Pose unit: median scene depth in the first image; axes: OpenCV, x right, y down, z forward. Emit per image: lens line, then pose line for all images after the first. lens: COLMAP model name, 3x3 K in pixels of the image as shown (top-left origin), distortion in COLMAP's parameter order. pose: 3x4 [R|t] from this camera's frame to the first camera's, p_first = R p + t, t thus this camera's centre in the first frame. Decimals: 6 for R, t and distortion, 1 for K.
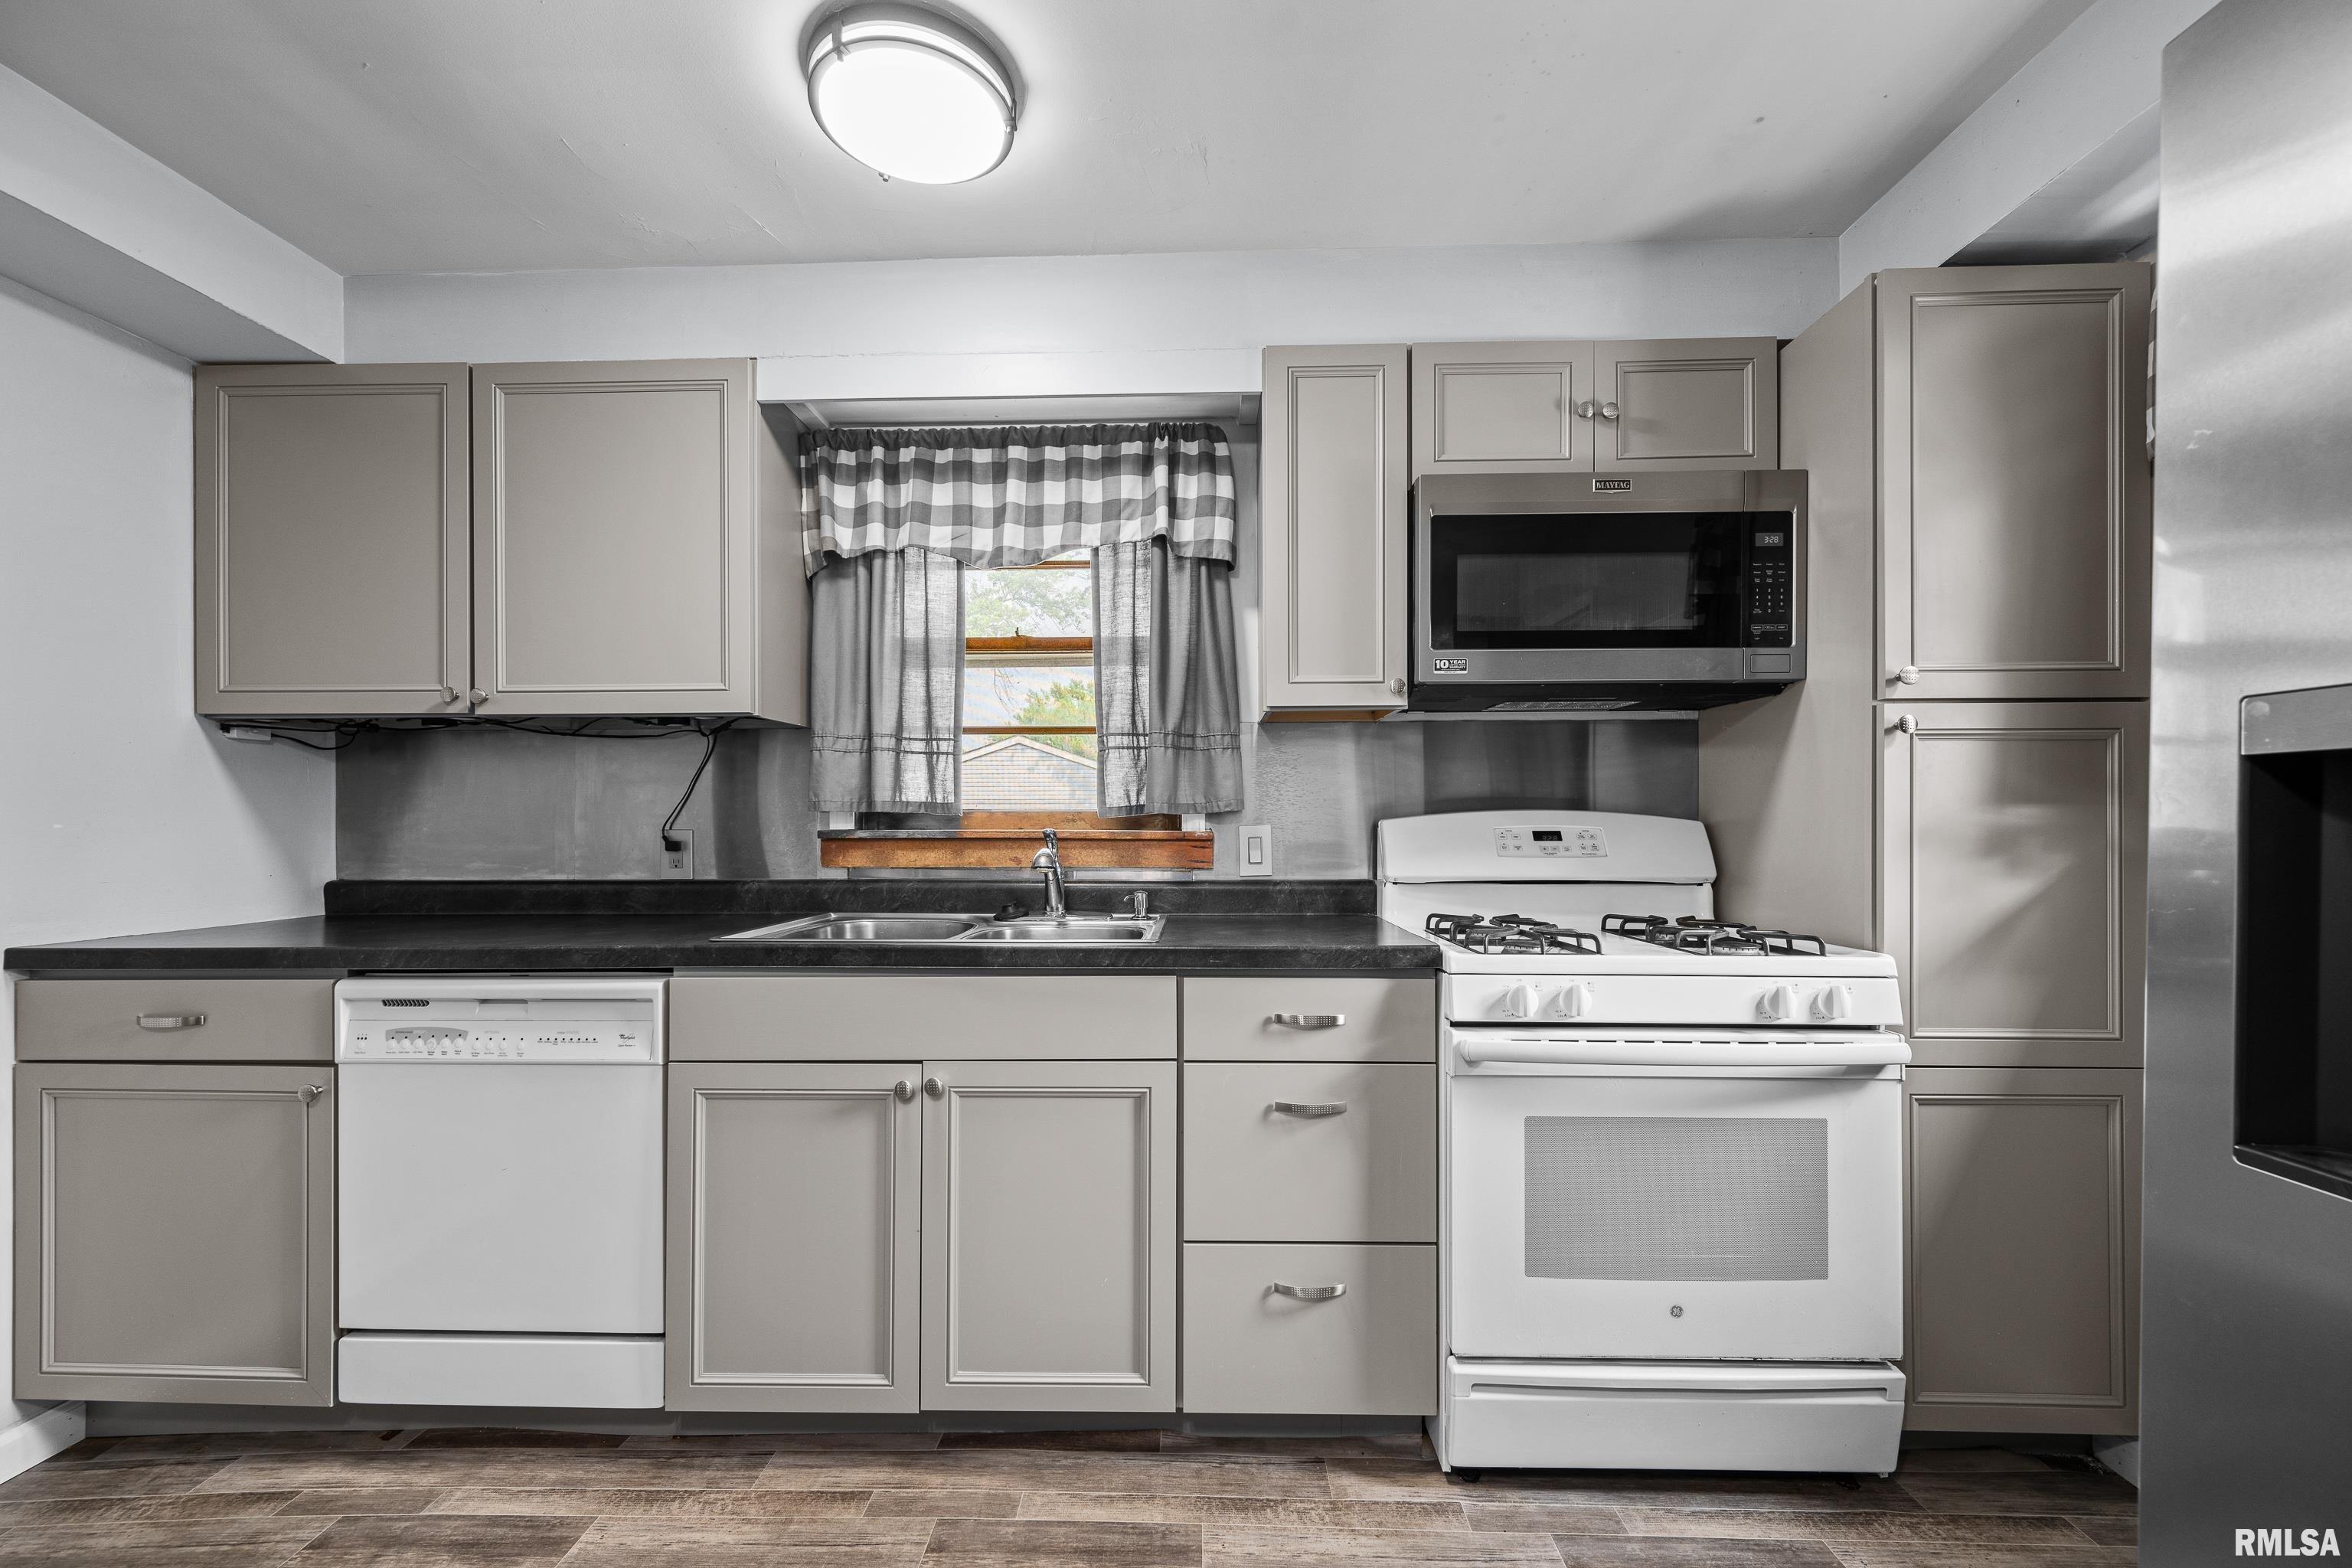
lens RADIAL K [[939.3, 0, 1180.2], [0, 939.3, 812.1], [0, 0, 1]] dist [-0.000899, 0.000642]
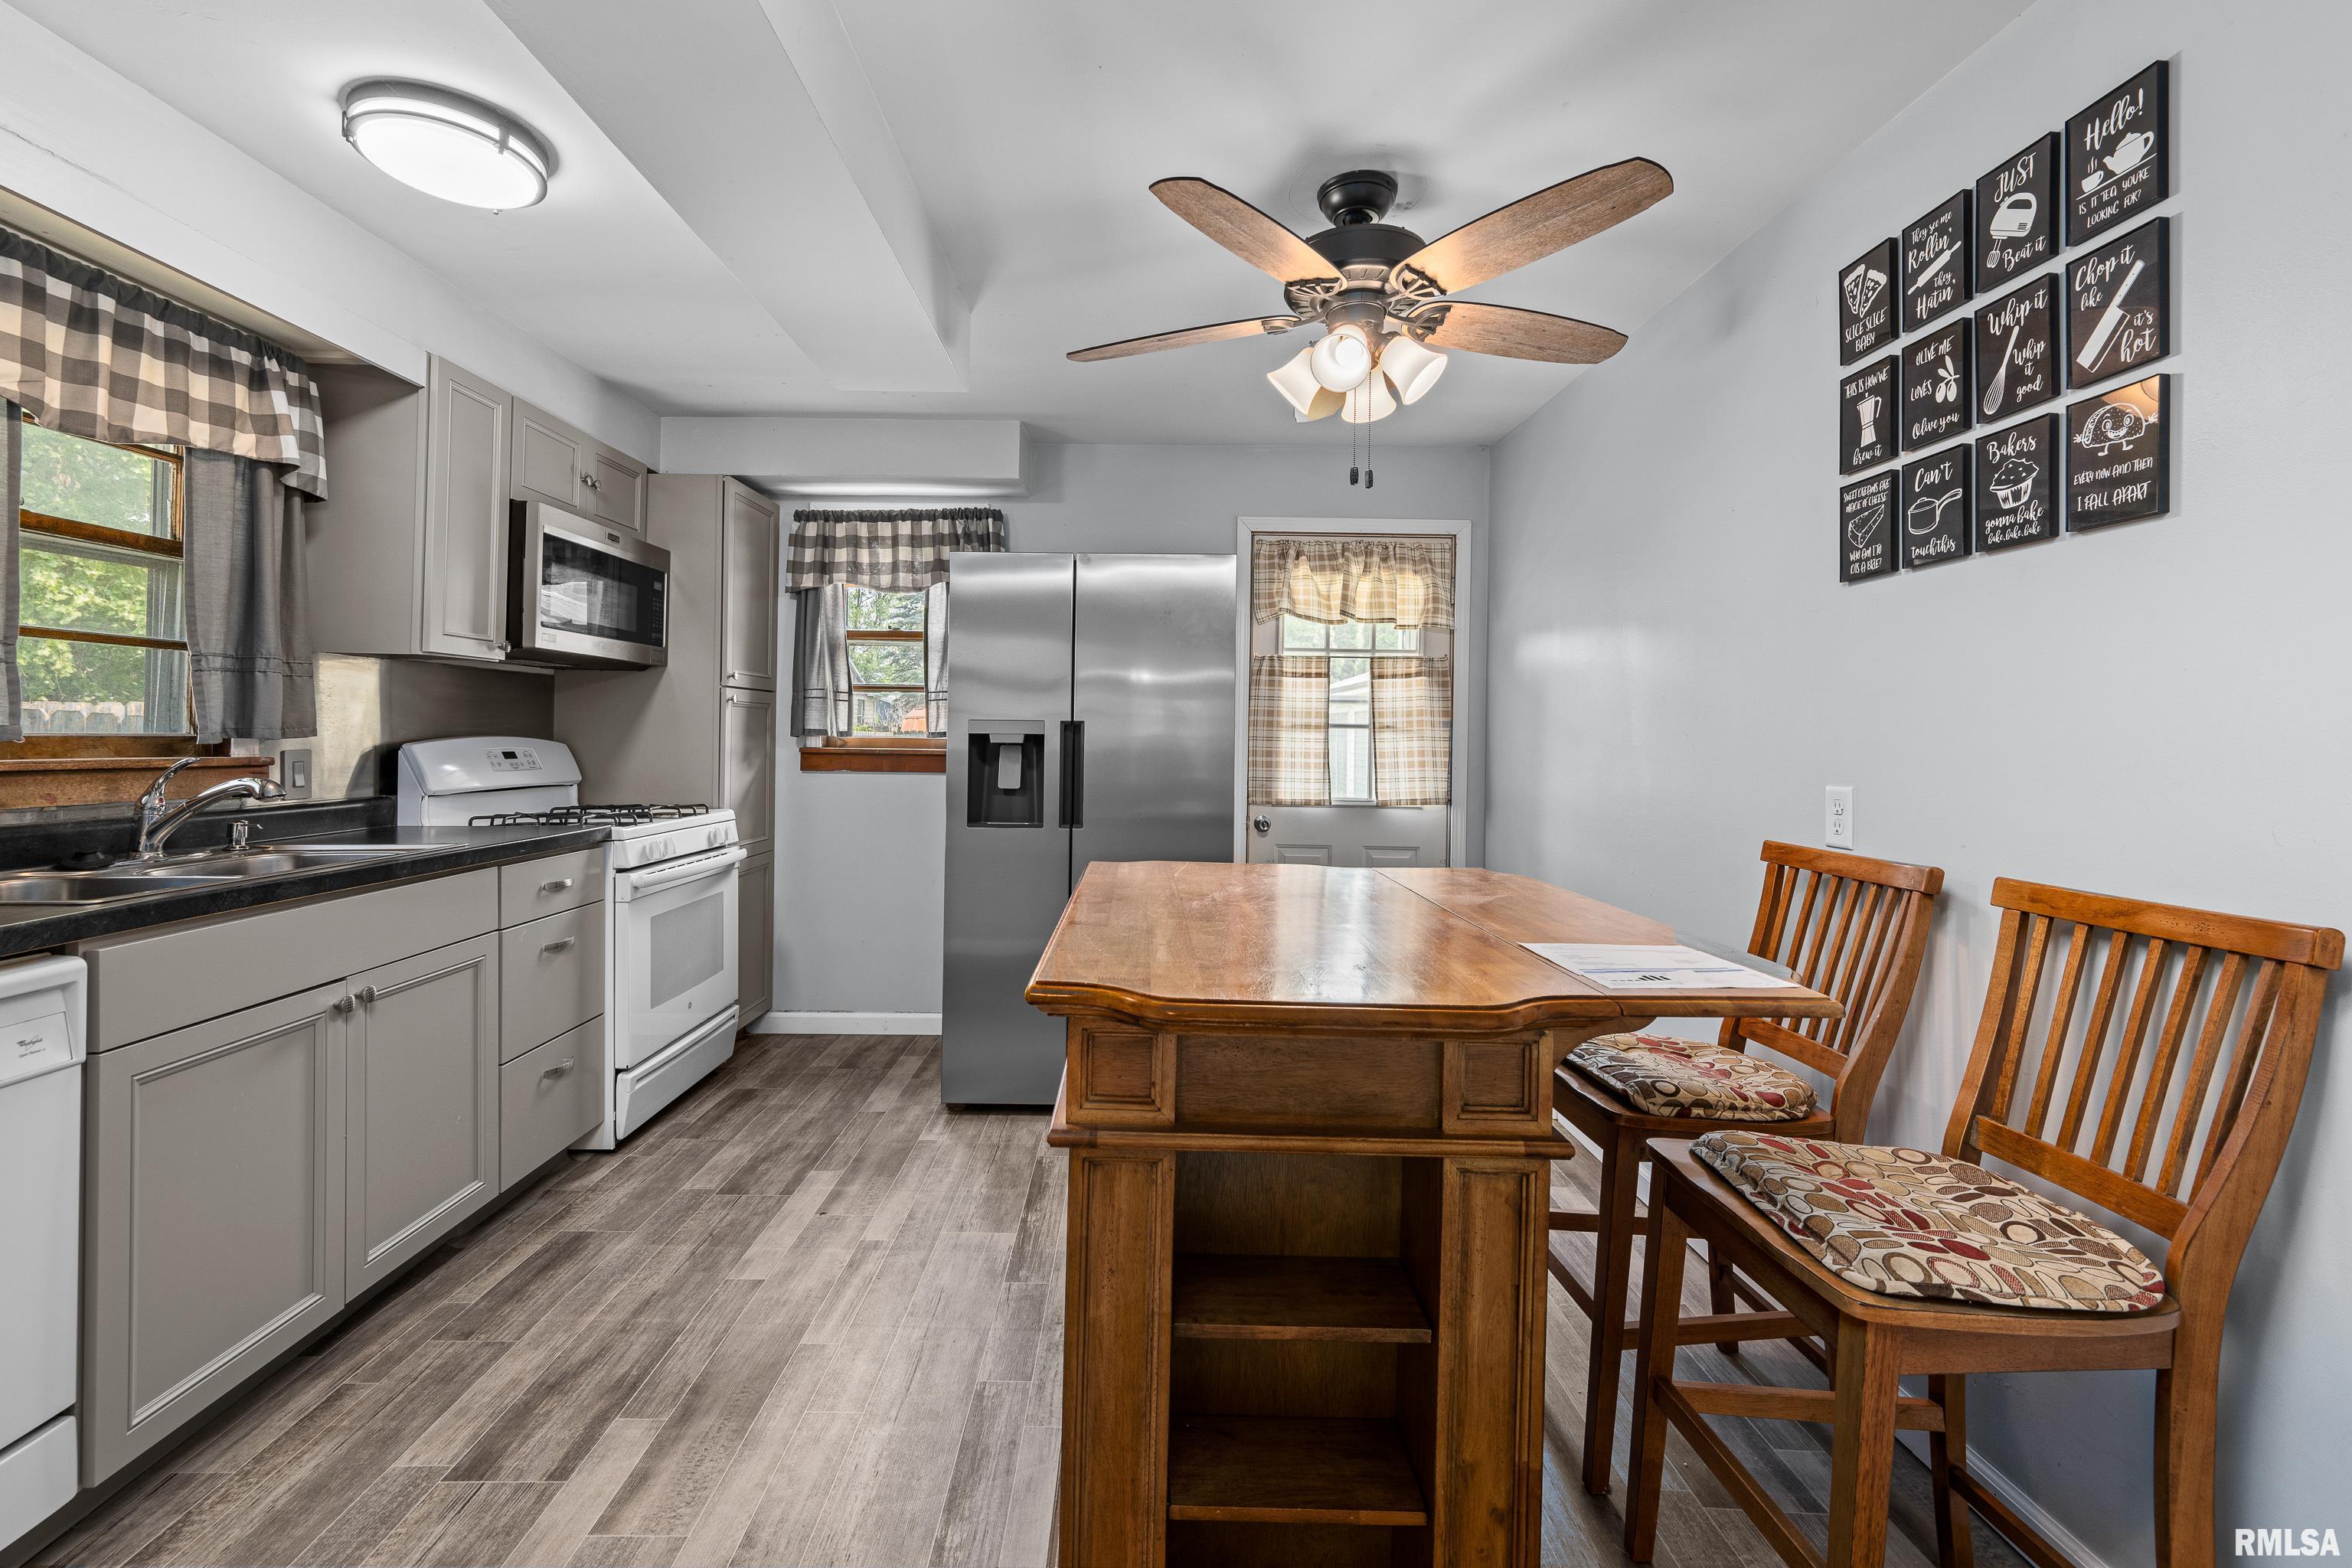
lens RADIAL K [[1031.5, 0, 1173.9], [0, 1031.5, 739.1], [0, 0, 1]] dist [-0.000836, 0.000108]
pose [[-0.047810, -0.002119, 0.998854, -1.377709], [-0.016401, 0.999865, 0.001336, -0.019334], [-0.998722, -0.016318, -0.047838, 0.118251]]
